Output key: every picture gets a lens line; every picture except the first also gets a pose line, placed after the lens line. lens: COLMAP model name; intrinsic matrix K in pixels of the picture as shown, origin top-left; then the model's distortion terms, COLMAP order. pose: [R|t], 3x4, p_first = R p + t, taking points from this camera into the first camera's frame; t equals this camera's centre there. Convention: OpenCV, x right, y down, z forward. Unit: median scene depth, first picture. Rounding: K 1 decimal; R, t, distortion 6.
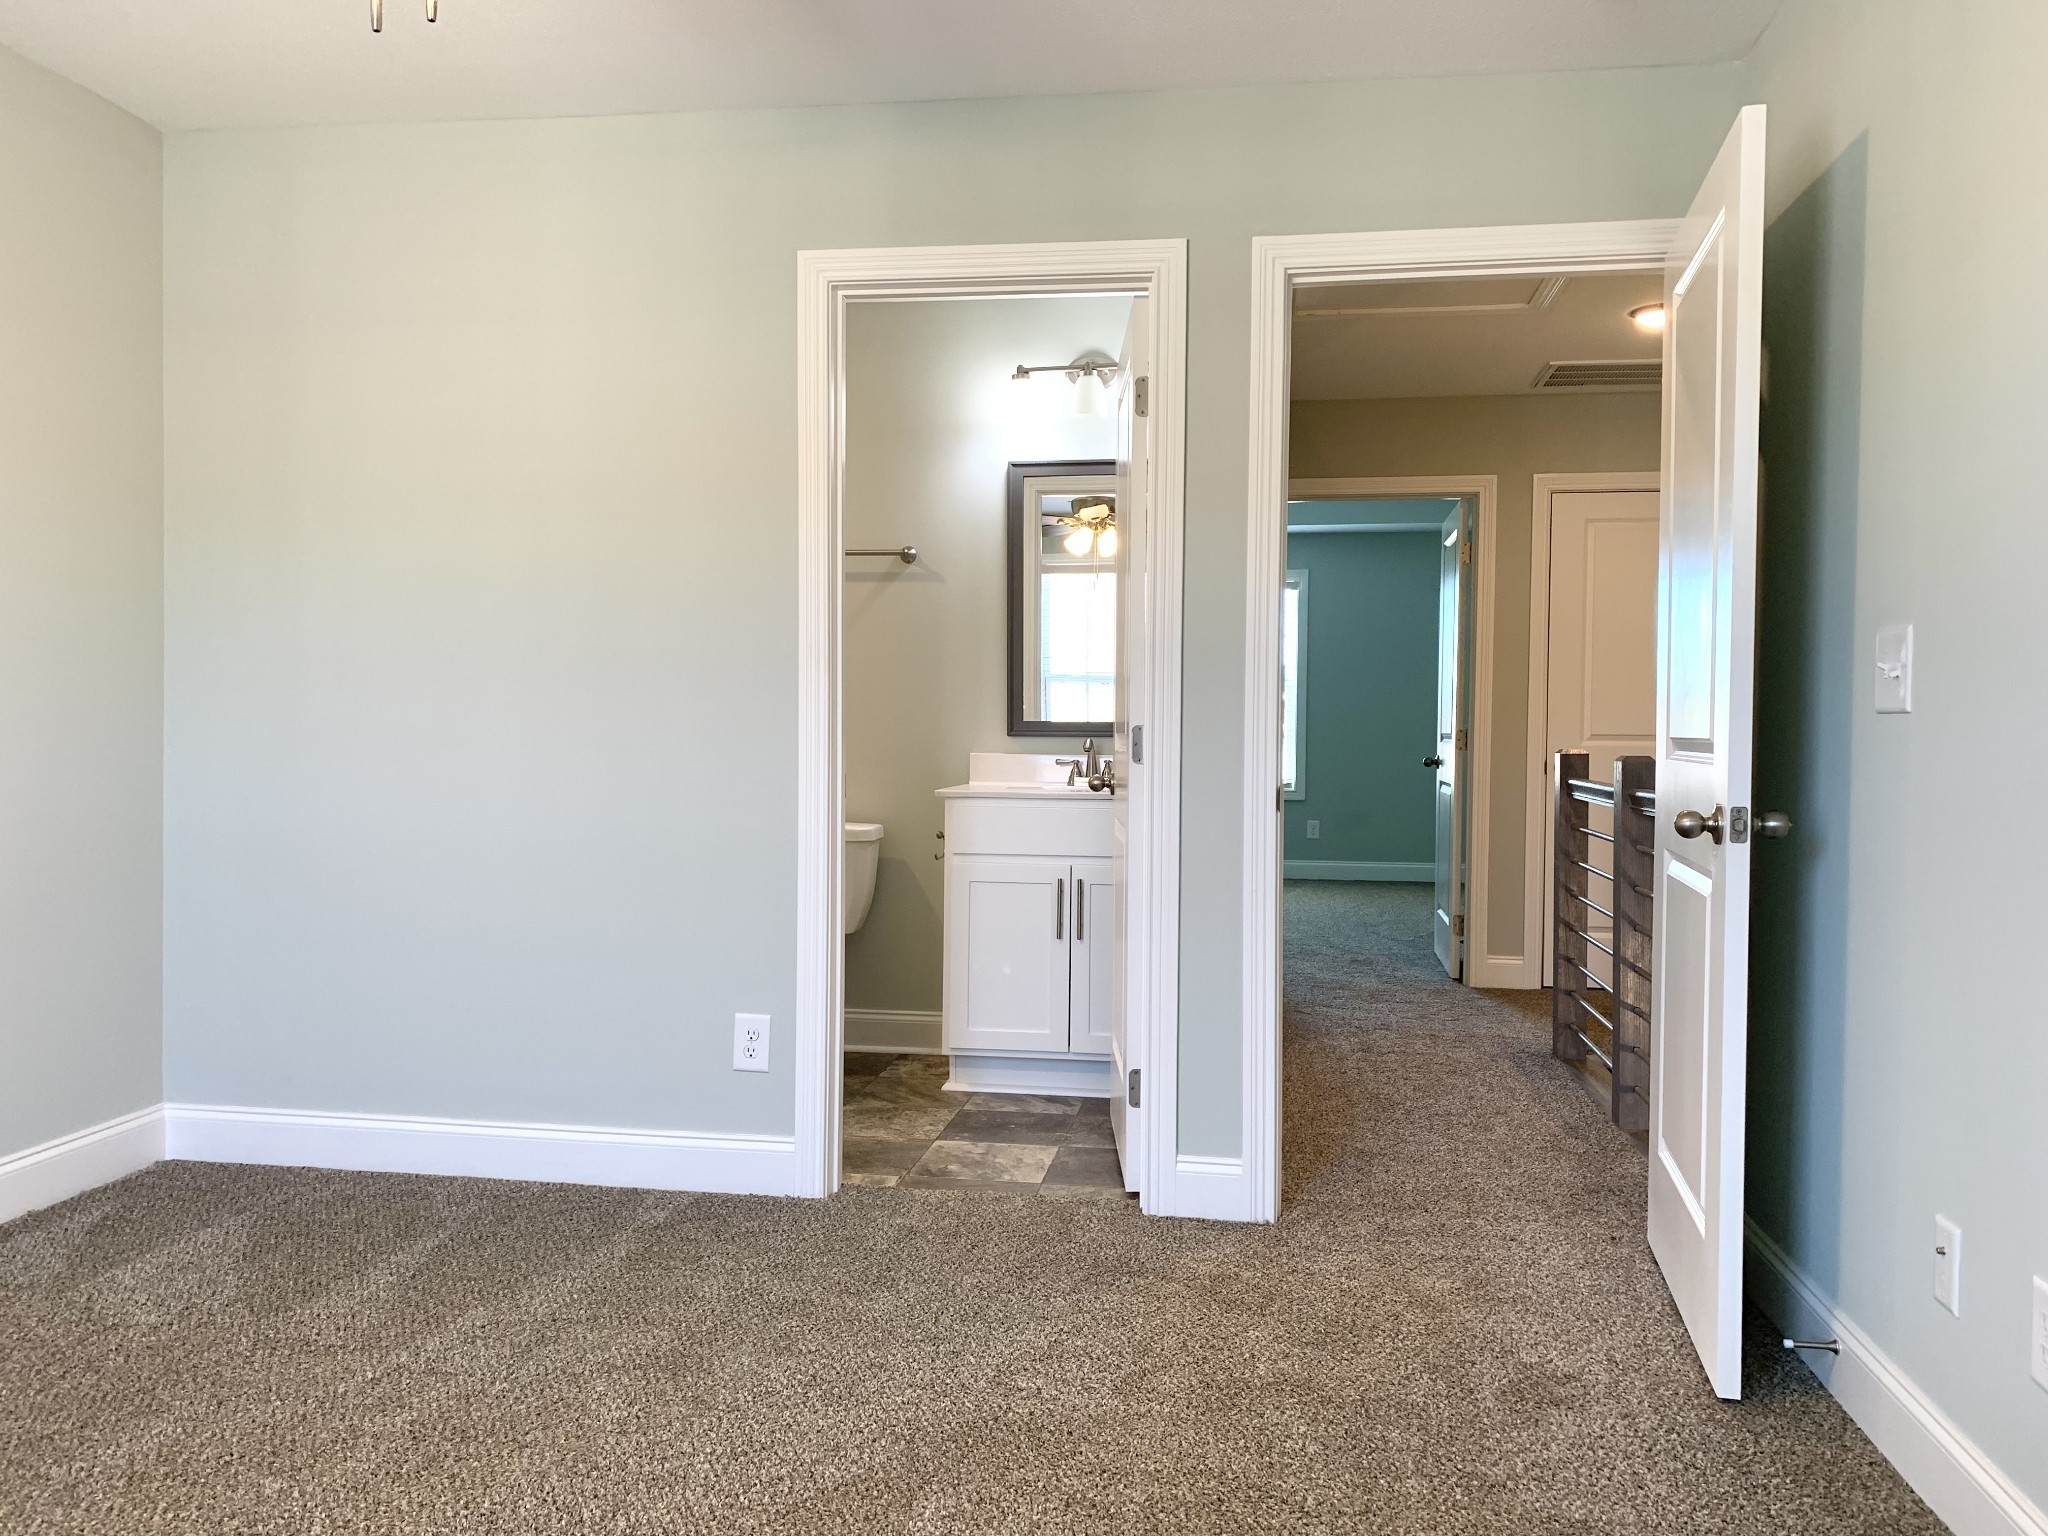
lens RADIAL K [[1564.8, 0, 1024.0], [0, 1564.8, 768.0], [0, 0, 1]] dist [-0.080892, 0.000686]
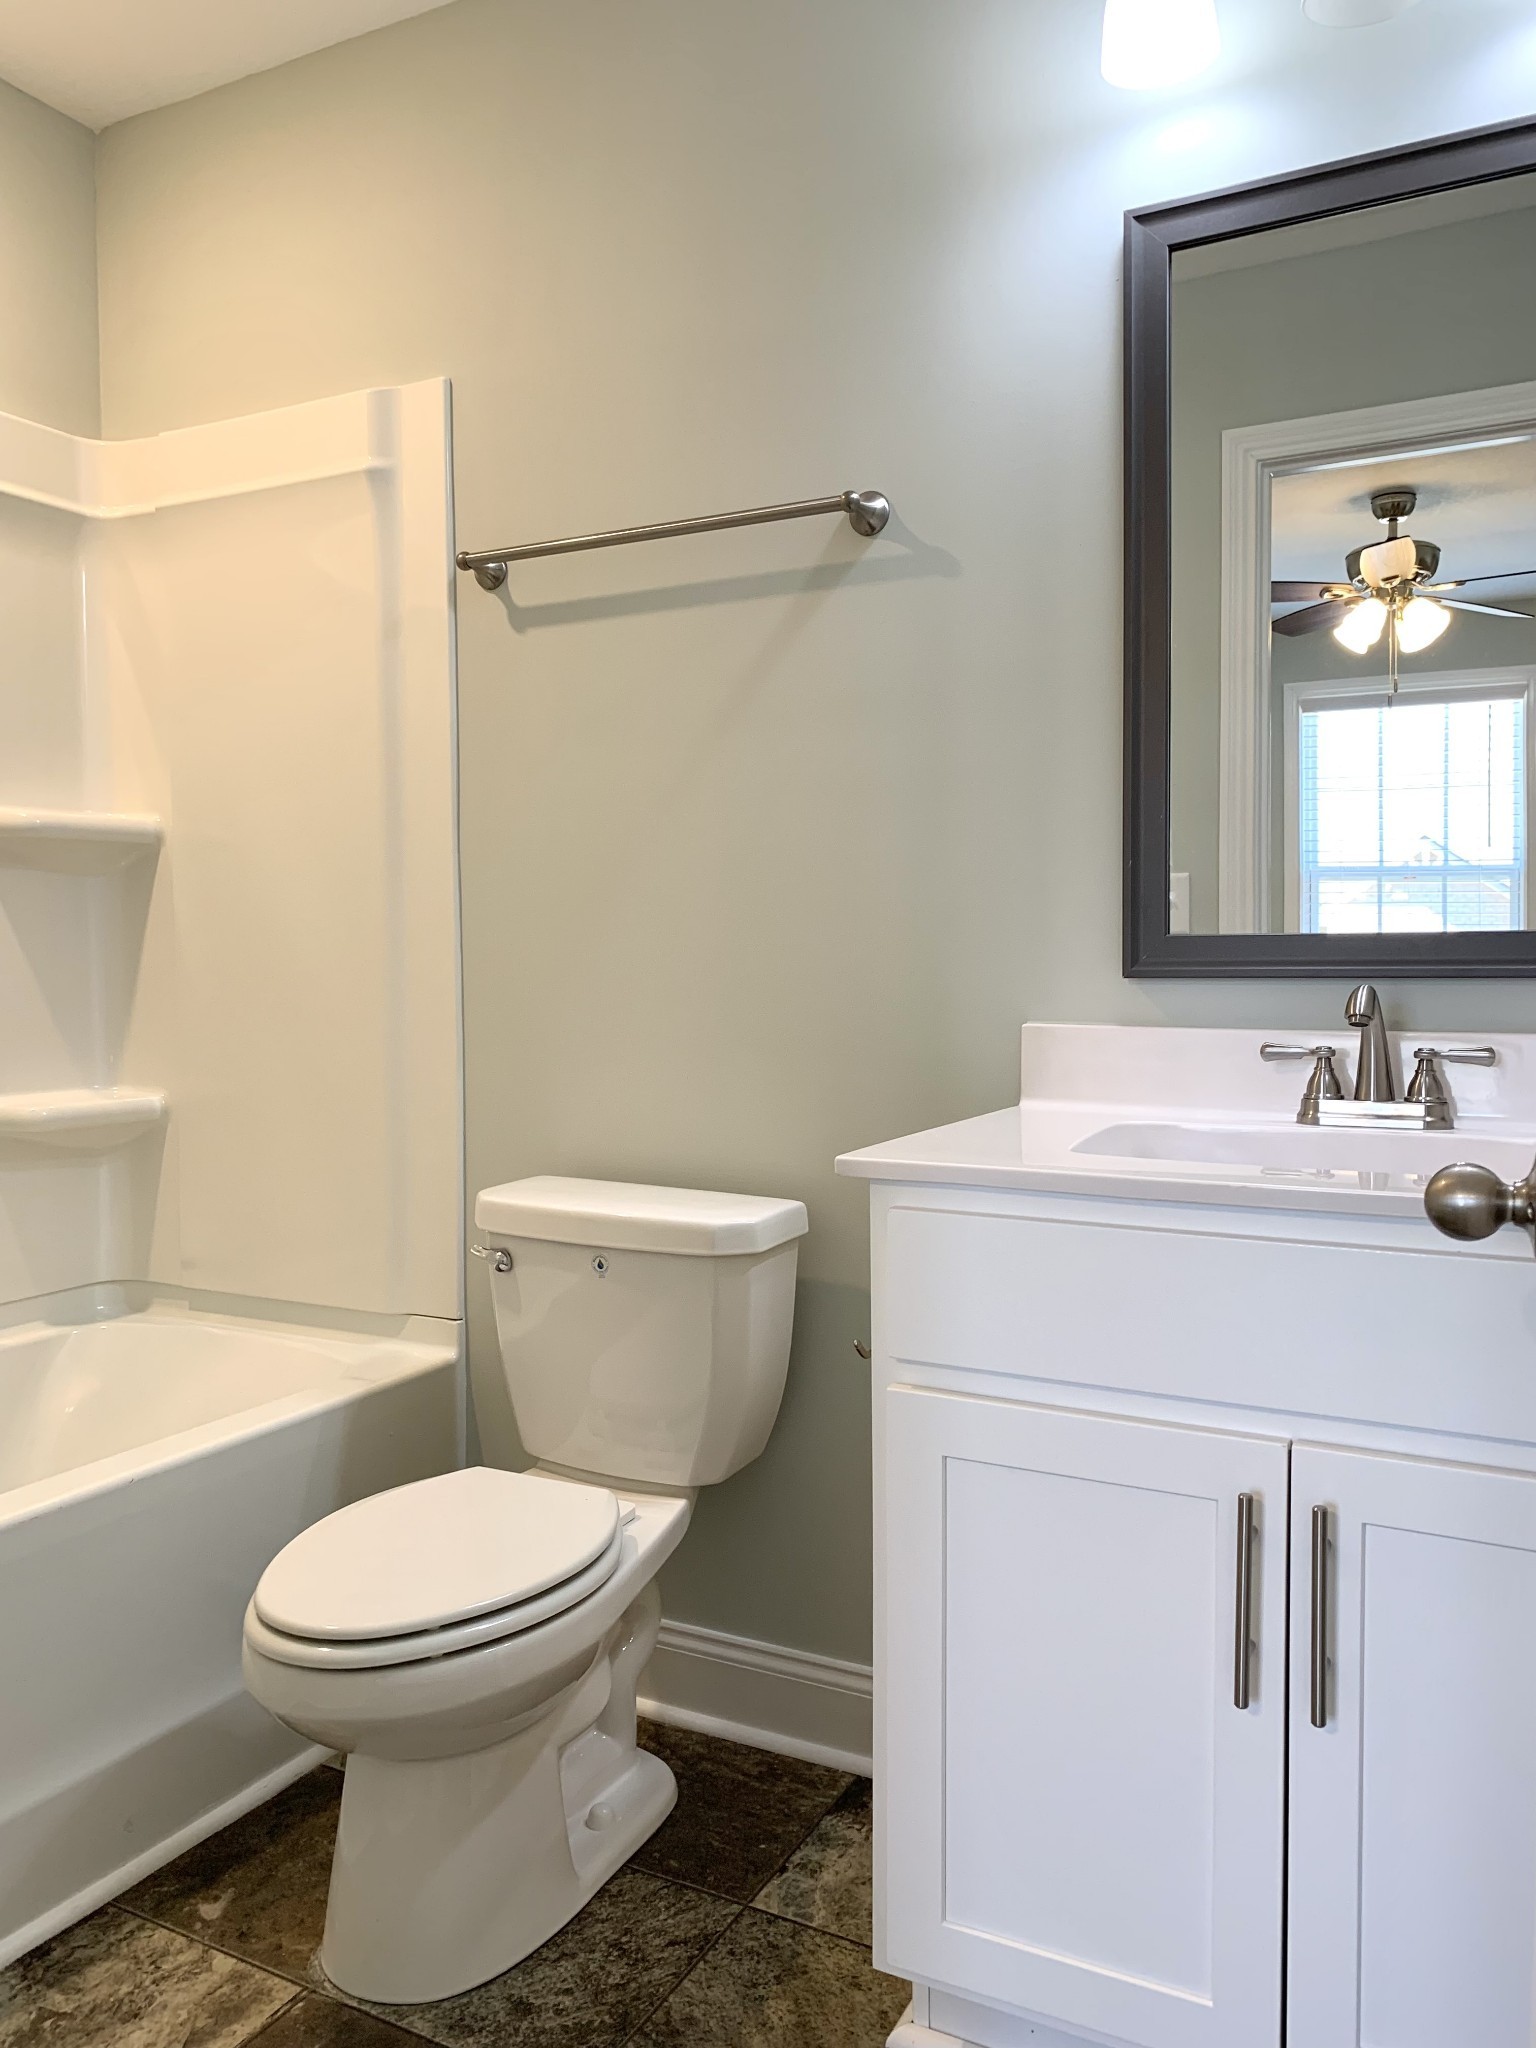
lens RADIAL K [[1568.8, 0, 716.7], [0, 1568.8, 1025.2], [0, 0, 1]] dist [-0.005640, -0.001422]
pose [[0.935462, 0.000572, -0.353427, 0.029765], [0.008062, 0.999704, 0.022956, -0.018263], [0.353335, -0.024324, 0.935180, 0.629724]]
